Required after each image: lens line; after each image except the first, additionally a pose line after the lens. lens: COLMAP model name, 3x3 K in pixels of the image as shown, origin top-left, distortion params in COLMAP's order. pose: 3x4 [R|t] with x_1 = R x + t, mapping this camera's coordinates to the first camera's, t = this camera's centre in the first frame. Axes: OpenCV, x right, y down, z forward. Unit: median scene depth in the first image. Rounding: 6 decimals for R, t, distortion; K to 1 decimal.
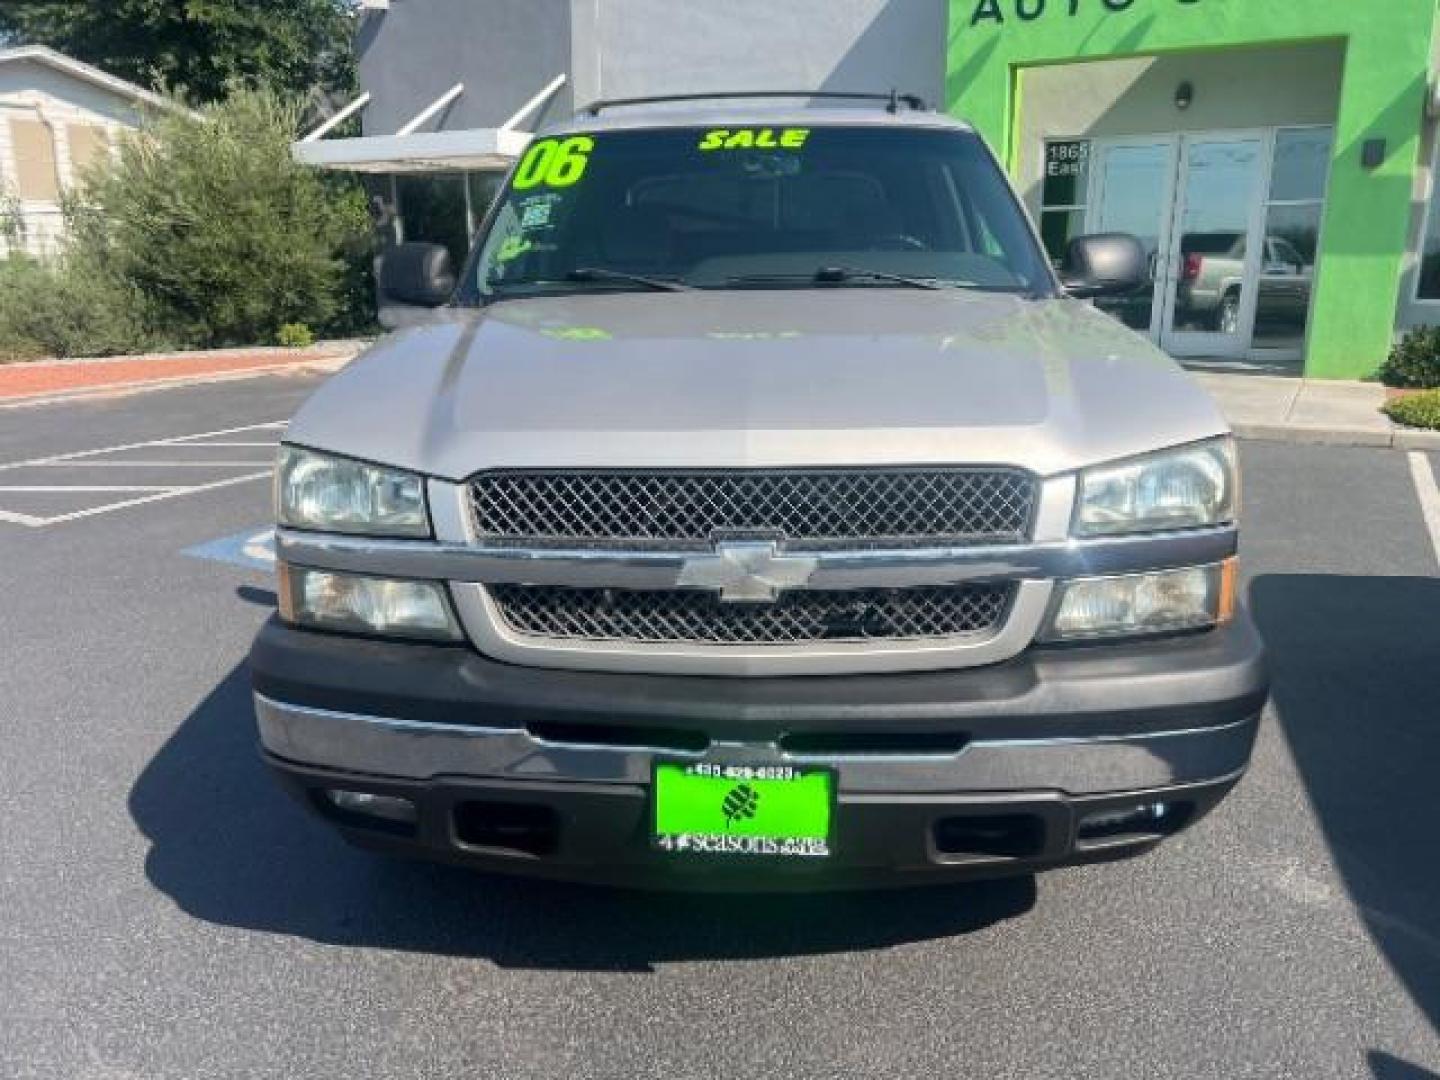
lens RADIAL K [[1090.8, 0, 720.0], [0, 1090.8, 540.0], [0, 0, 1]] dist [0.055377, -0.075980]
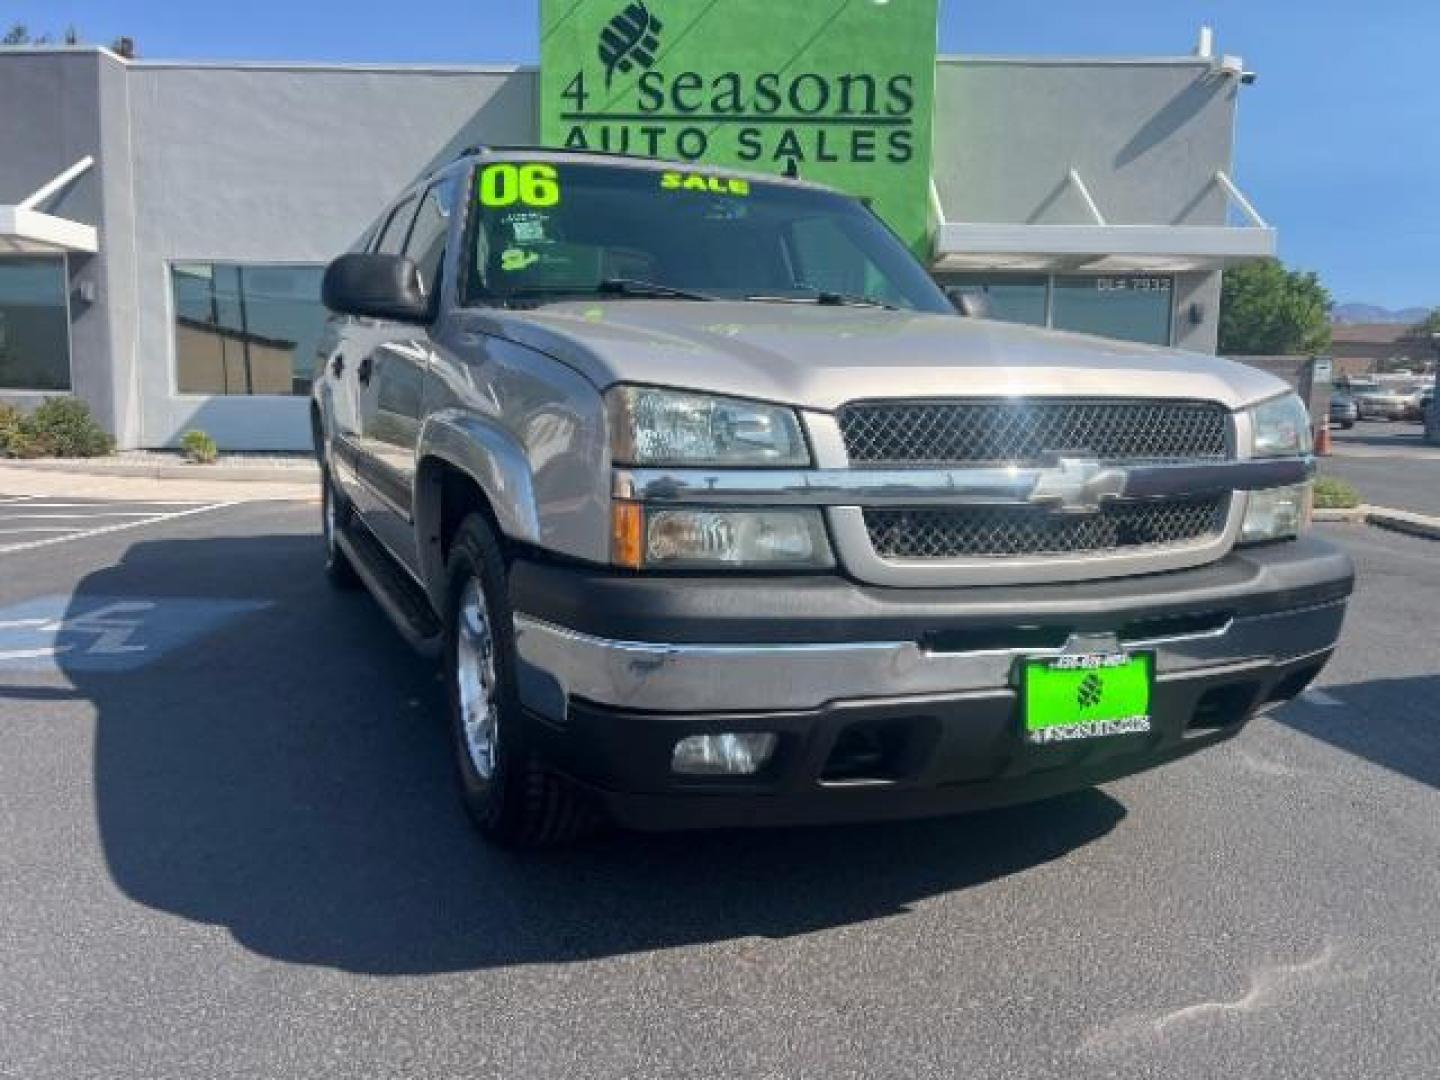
lens RADIAL K [[1082.7, 0, 720.0], [0, 1082.7, 540.0], [0, 0, 1]] dist [0.069460, -0.063650]
pose [[0.894241, -0.038258, 0.445948, -0.794455], [0.090908, 0.991098, -0.097269, 0.157164], [-0.438256, 0.127523, 0.889758, 0.145859]]
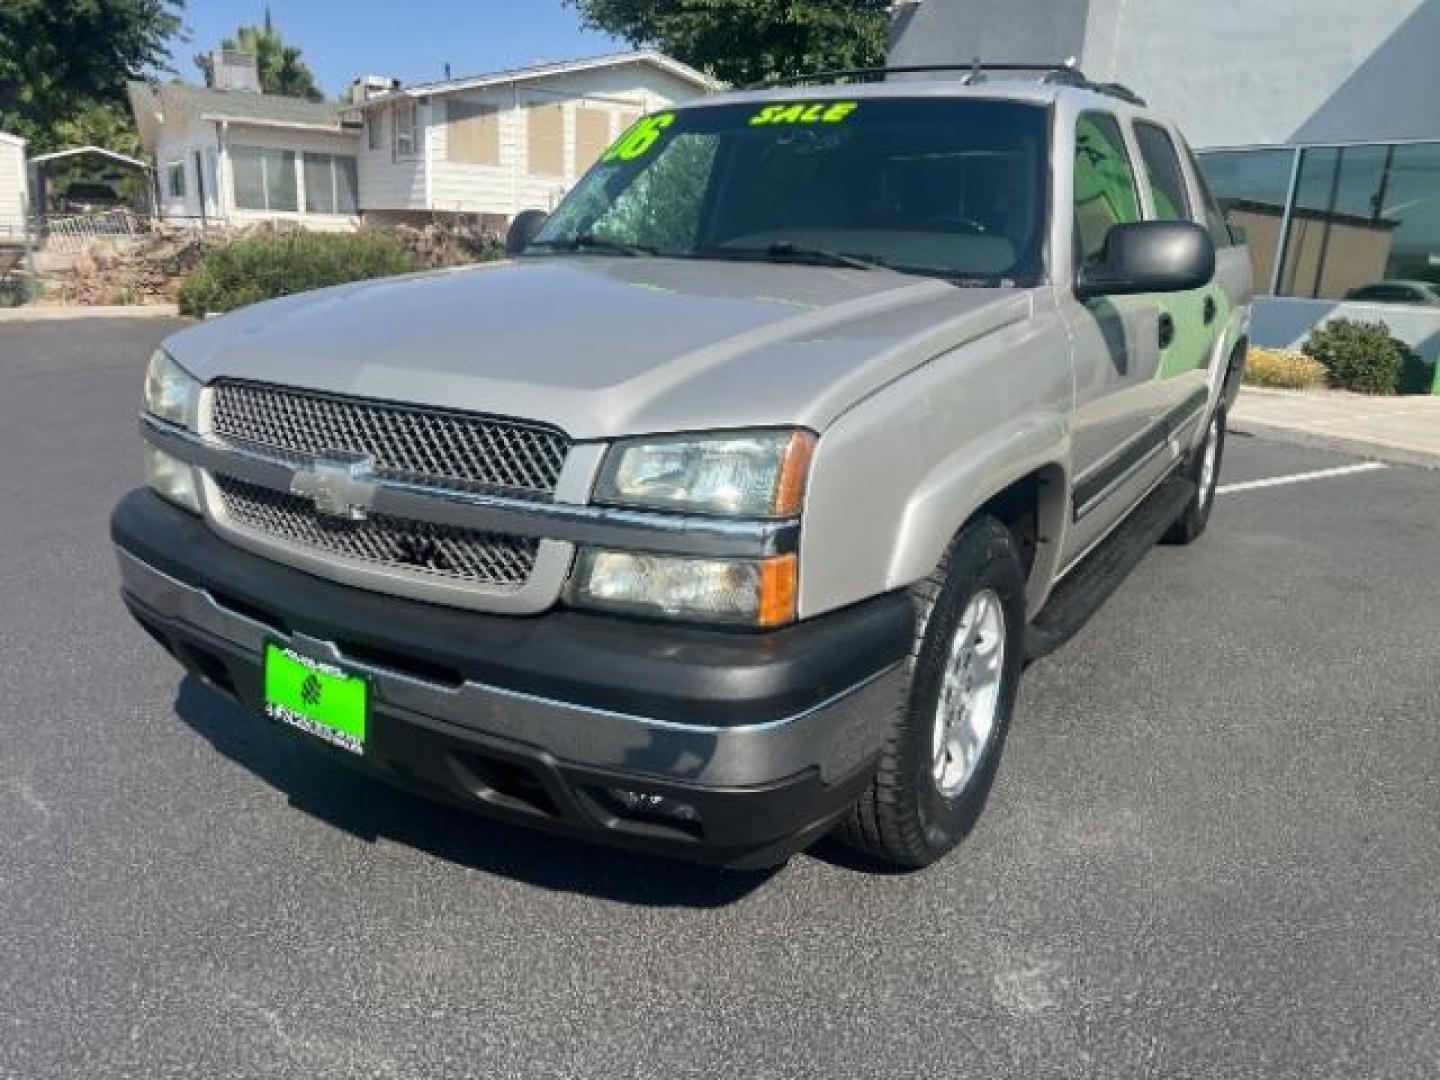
lens RADIAL K [[1085.6, 0, 732.7], [0, 1085.6, 539.8], [0, 0, 1]] dist [0.055849, -0.077404]
pose [[0.875707, 0.166742, -0.453138, 0.866966], [-0.163183, 0.985463, 0.047266, -0.036692], [0.454432, 0.032553, 0.890186, 0.179191]]
